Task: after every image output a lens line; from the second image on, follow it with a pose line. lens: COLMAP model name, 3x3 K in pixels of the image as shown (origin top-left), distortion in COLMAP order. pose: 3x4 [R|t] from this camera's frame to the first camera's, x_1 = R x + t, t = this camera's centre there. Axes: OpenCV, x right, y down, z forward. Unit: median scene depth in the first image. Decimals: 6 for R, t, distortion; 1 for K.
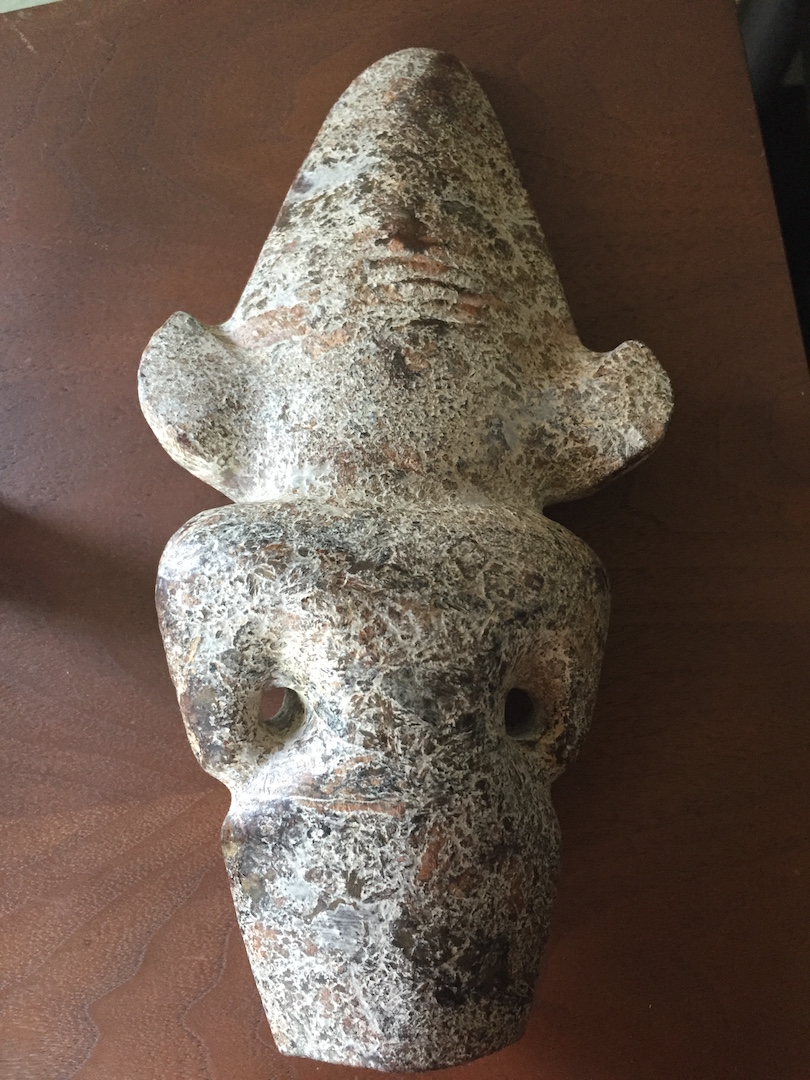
lens RADIAL K [[918.8, 0, 406.3], [0, 918.8, 540.0], [0, 0, 1]] dist [0.043595, -0.024050]
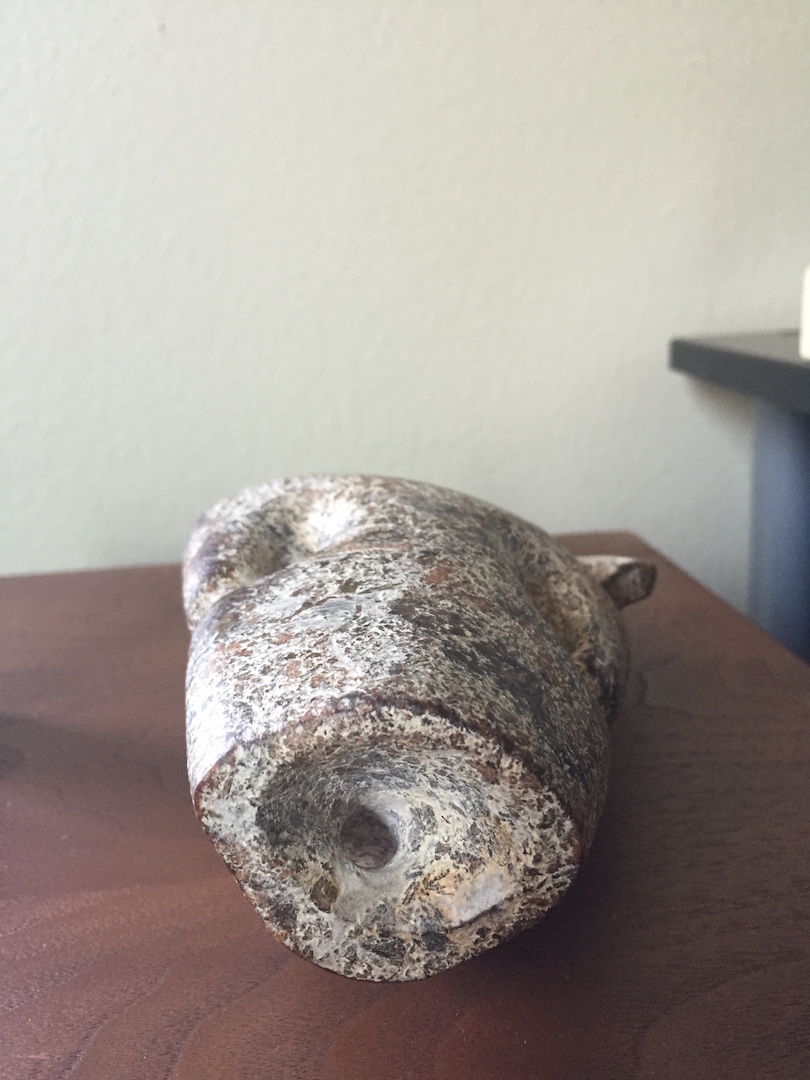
lens RADIAL K [[918.8, 0, 403.0], [0, 918.8, 539.9], [0, 0, 1]] dist [0.043595, -0.024050]
pose [[0.998298, 0.032289, -0.048567, 0.032719], [-0.057289, 0.386984, -0.920305, 1.131375], [-0.010921, 0.921521, 0.388175, 0.630769]]
